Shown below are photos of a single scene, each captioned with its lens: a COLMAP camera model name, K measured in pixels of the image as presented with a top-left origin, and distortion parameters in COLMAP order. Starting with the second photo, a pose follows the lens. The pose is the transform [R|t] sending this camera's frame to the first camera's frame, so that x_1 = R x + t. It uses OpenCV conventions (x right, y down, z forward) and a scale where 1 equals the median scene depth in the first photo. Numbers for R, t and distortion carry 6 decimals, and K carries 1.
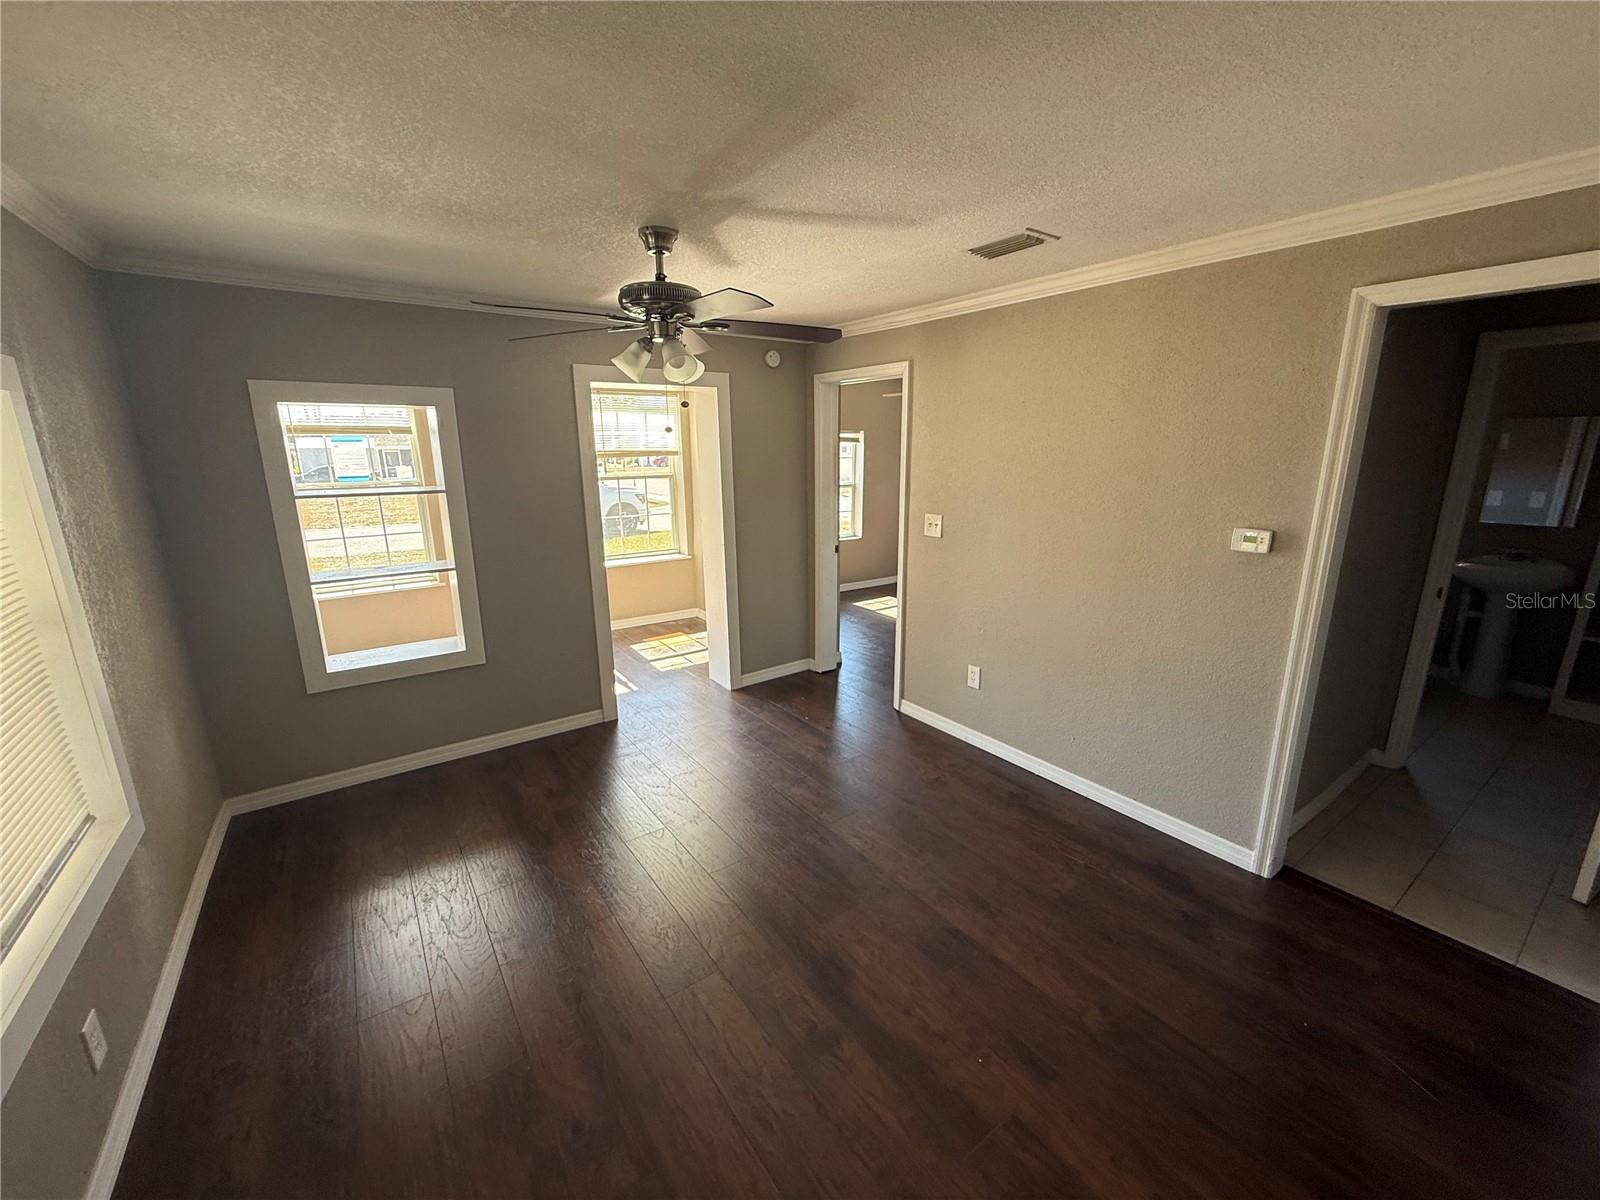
lens RADIAL K [[640.5, 0, 791.4], [0, 640.5, 598.7], [0, 0, 1]] dist [-0.001937, 0.000044]
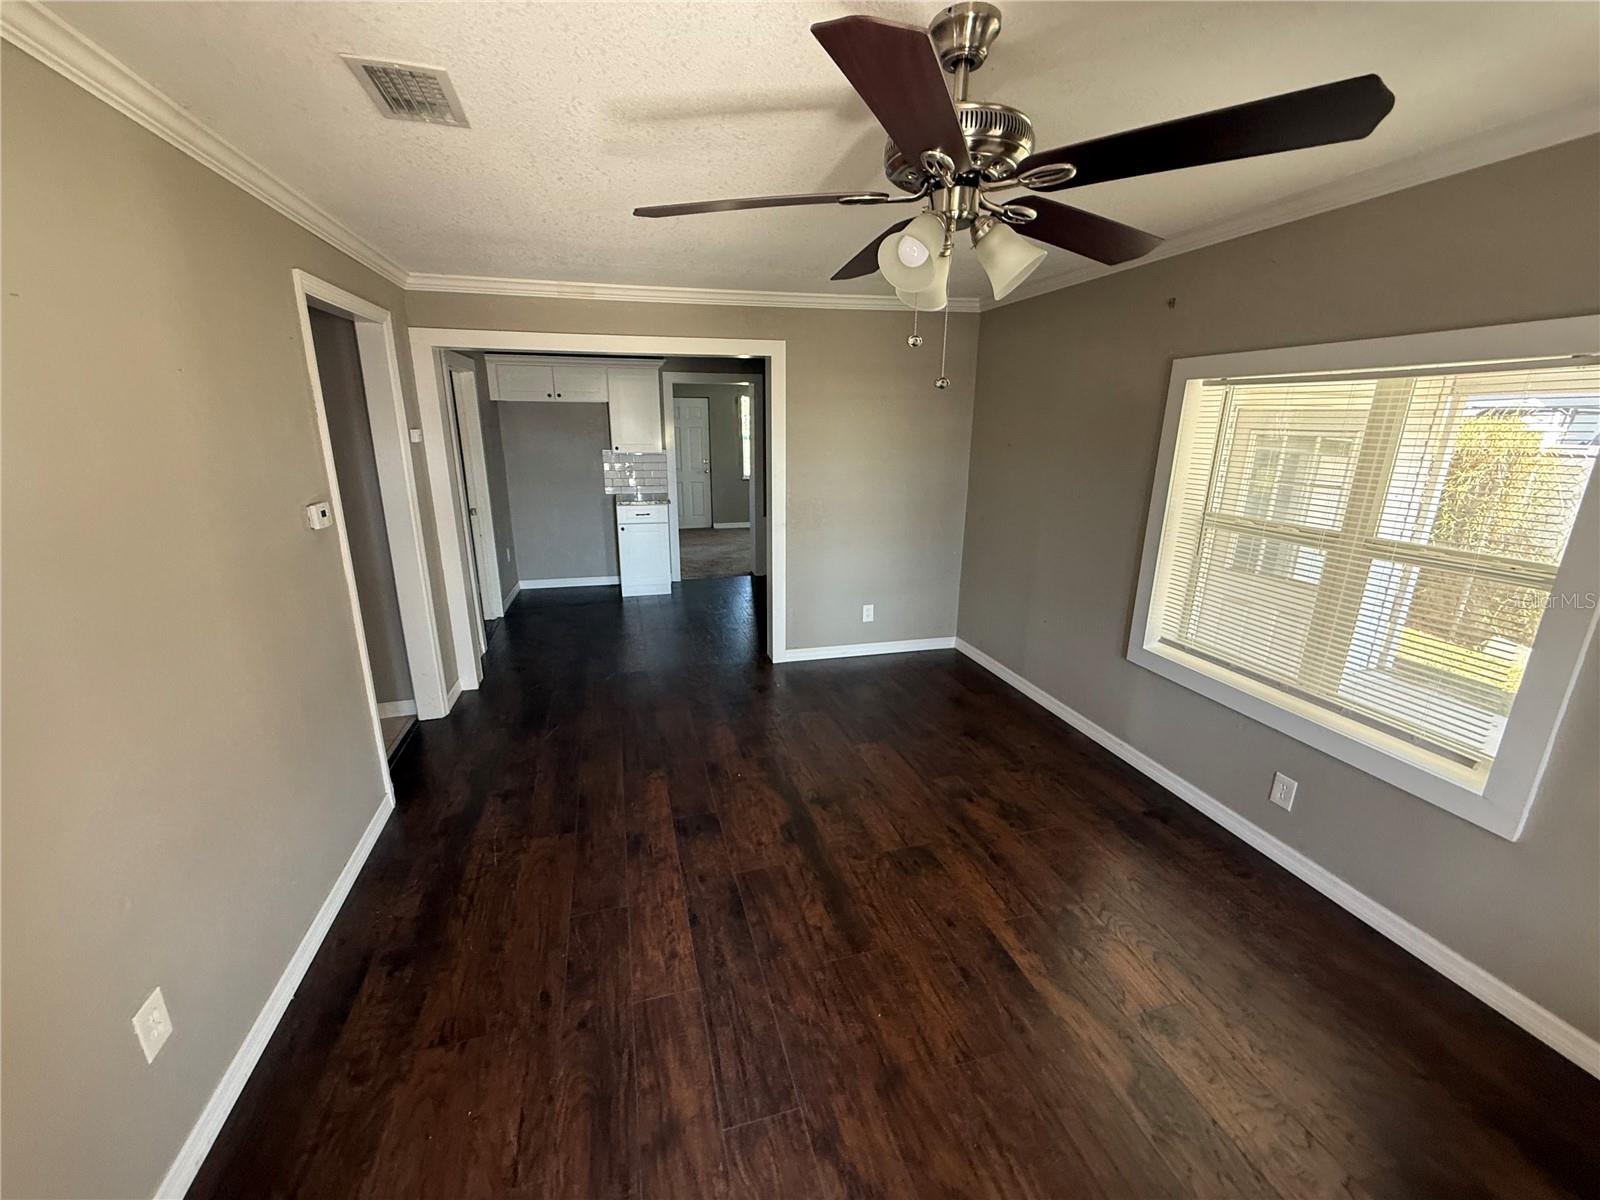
lens RADIAL K [[640.5, 0, 791.4], [0, 640.5, 598.7], [0, 0, 1]] dist [-0.001937, 0.000044]
pose [[-0.942218, -0.099071, 0.320015, -0.265425], [0.071377, 0.873965, 0.480719, -0.402240], [-0.327307, 0.475784, -0.816394, 1.629297]]
